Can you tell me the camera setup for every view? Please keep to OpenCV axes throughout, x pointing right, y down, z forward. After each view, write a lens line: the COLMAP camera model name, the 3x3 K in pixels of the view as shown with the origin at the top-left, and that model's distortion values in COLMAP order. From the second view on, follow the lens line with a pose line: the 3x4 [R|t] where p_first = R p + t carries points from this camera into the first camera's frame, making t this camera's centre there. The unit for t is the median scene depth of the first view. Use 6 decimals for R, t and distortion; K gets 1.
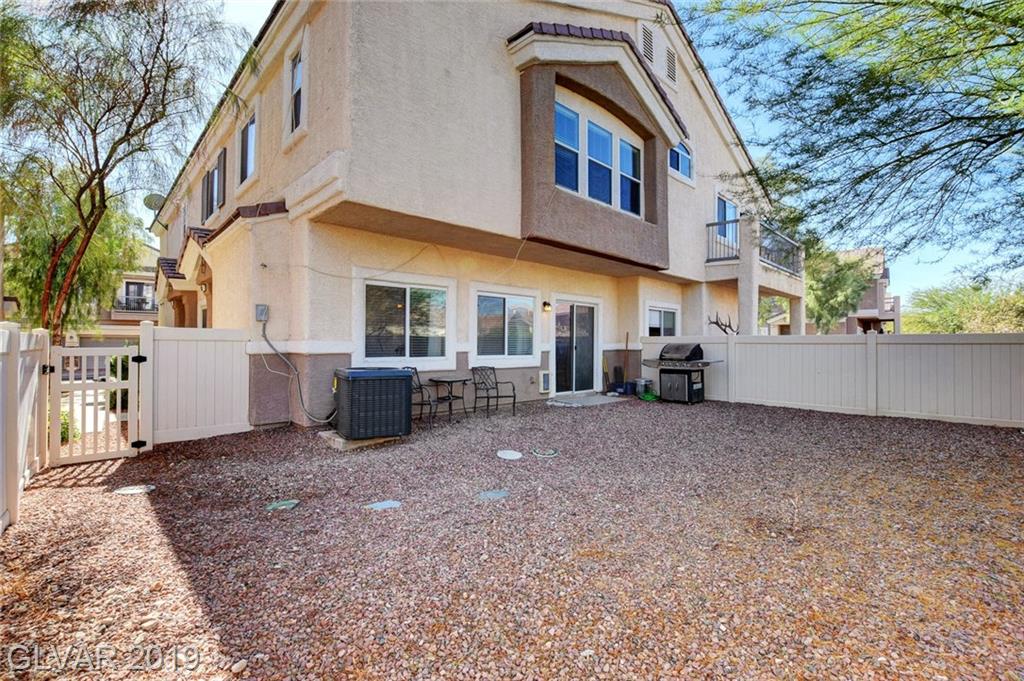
lens RADIAL K [[466.2, 0, 513.7], [0, 466.2, 340.6], [0, 0, 1]] dist [-0.030713, 0.002144]
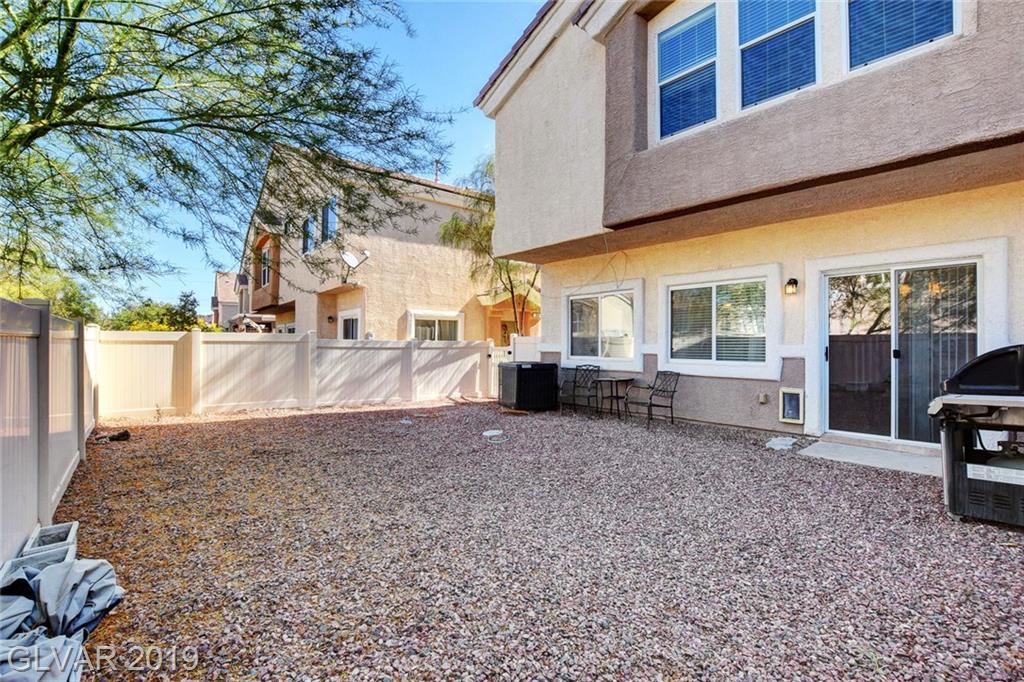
lens RADIAL K [[466.2, 0, 513.5], [0, 466.2, 341.2], [0, 0, 1]] dist [-0.030713, 0.002144]
pose [[-0.072855, -0.012775, -0.997261, 0.824340], [0.000436, 0.999917, -0.012841, 0.009984], [0.997342, -0.001370, -0.072843, 0.762530]]
